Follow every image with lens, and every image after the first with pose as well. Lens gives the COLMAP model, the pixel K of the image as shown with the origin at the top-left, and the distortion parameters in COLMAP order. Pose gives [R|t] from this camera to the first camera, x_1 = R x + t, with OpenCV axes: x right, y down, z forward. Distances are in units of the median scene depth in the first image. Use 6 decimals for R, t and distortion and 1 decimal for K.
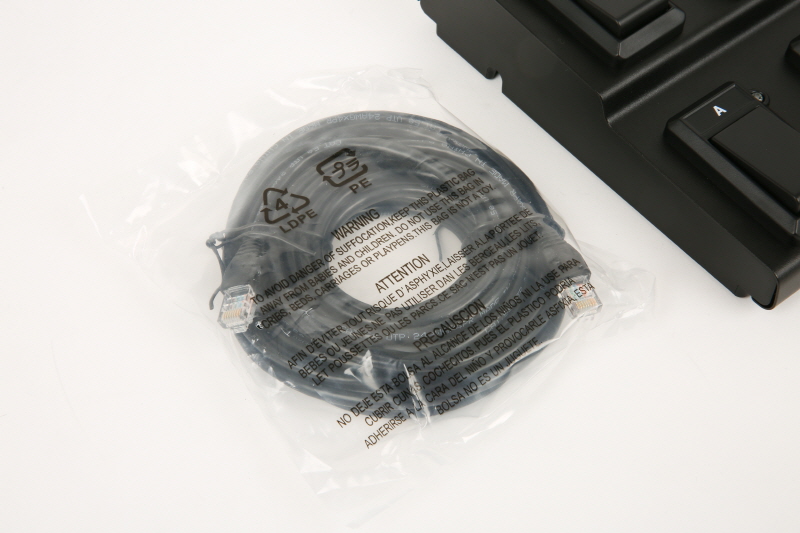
lens RADIAL K [[1416.5, 0, 400.4], [0, 1416.5, 268.1], [0, 0, 1]] dist [0.057193, 0.000000]
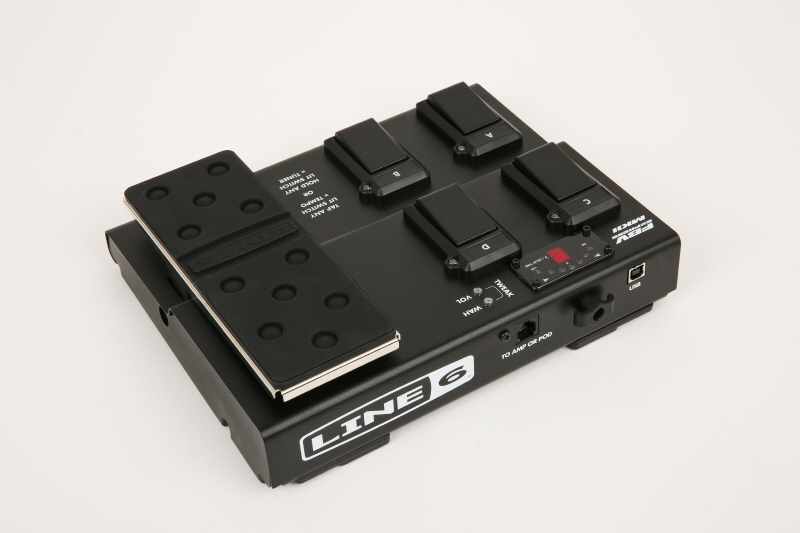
lens RADIAL K [[1416.5, 0, 403.4], [0, 1416.5, 267.1], [0, 0, 1]] dist [0.057193, 0.000000]
pose [[-0.993417, -0.046425, 0.104728, 0.151466], [0.110405, -0.144106, 0.983384, -1.785744], [-0.030562, 0.988473, 0.148283, 0.946310]]
